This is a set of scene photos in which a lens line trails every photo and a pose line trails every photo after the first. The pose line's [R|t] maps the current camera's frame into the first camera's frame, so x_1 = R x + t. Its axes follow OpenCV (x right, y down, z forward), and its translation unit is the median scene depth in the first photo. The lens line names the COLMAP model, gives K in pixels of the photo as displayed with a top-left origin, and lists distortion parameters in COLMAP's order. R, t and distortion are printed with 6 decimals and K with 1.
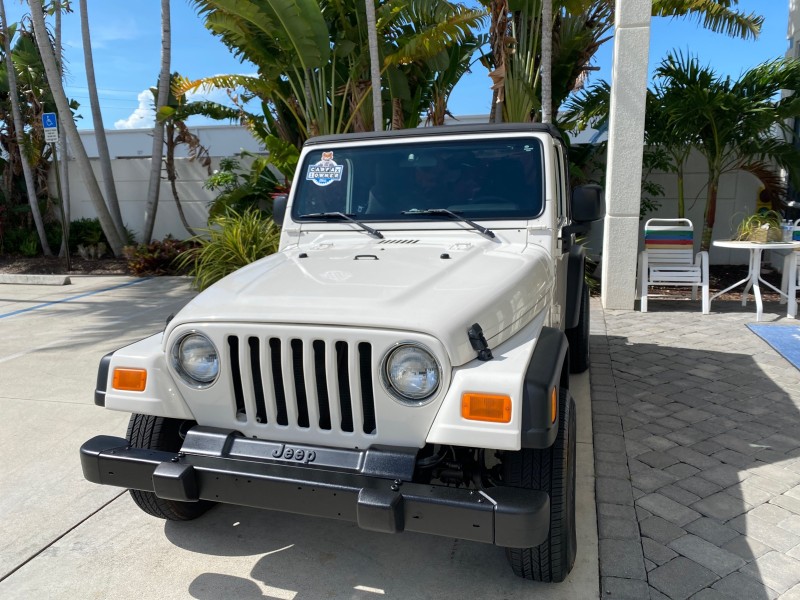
lens RADIAL K [[614.3, 0, 397.8], [0, 614.3, 295.0], [0, 0, 1]] dist [0.022464, -0.026046]
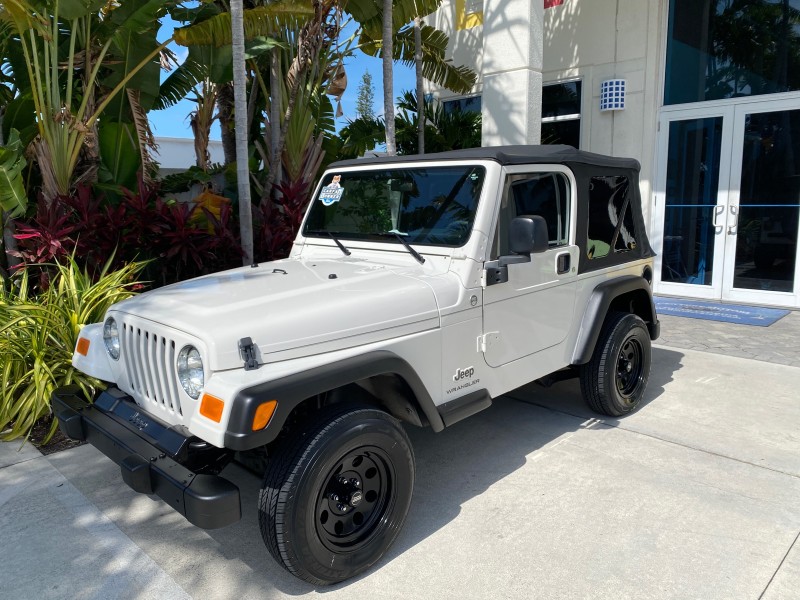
lens RADIAL K [[614.3, 0, 401.0], [0, 614.3, 297.5], [0, 0, 1]] dist [0.022464, -0.026046]
pose [[0.479712, -0.129651, 0.867794, -0.729479], [0.171242, 0.983838, 0.052327, -0.109326], [-0.860554, 0.123501, 0.494161, 0.640657]]
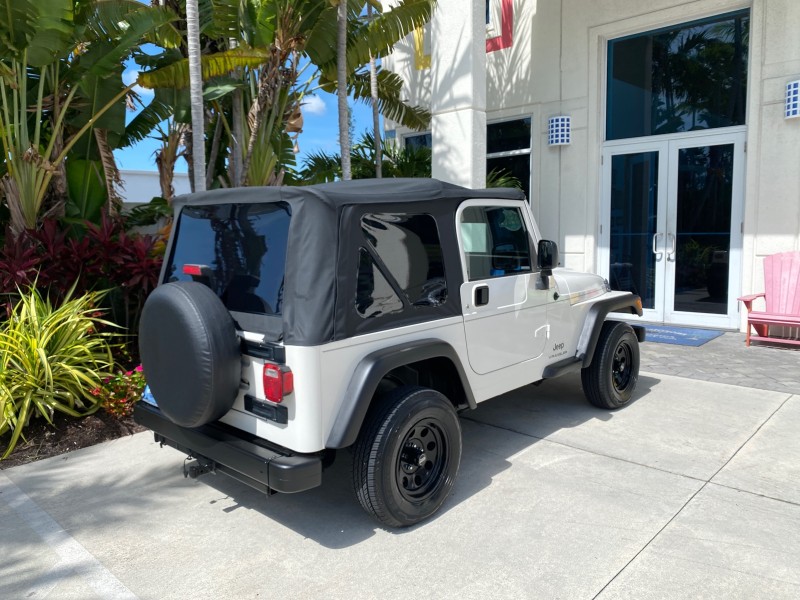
lens RADIAL K [[614.3, 0, 397.4], [0, 614.3, 301.0], [0, 0, 1]] dist [0.022464, -0.026046]
pose [[0.461302, -0.097852, 0.881831, -0.755627], [0.180880, 0.983398, 0.014501, -0.095484], [-0.868610, 0.152816, 0.471343, 0.566168]]
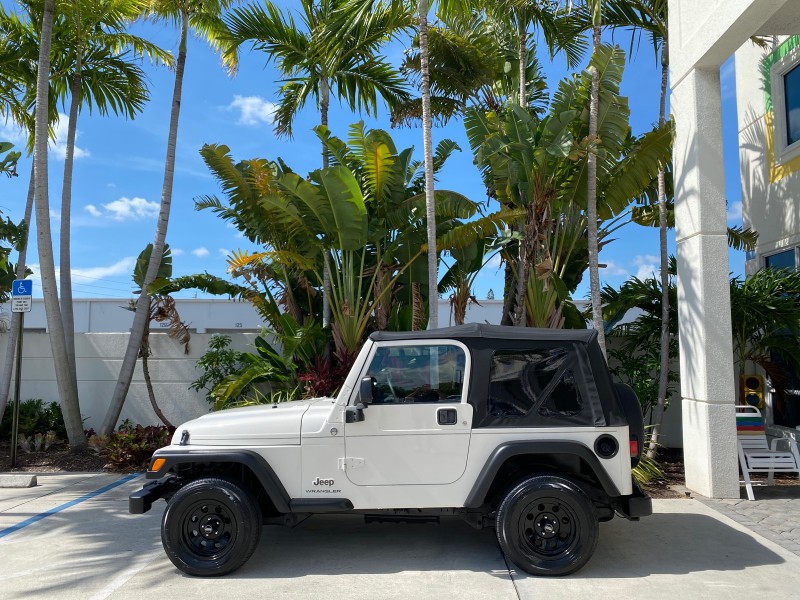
lens RADIAL K [[614.3, 0, 398.7], [0, 614.3, 295.2], [0, 0, 1]] dist [0.022464, -0.026046]
pose [[0.970086, 0.044322, 0.238681, -0.401046], [0.025776, 0.958828, -0.282814, -0.022455], [-0.241388, 0.280507, 0.929004, 0.113983]]
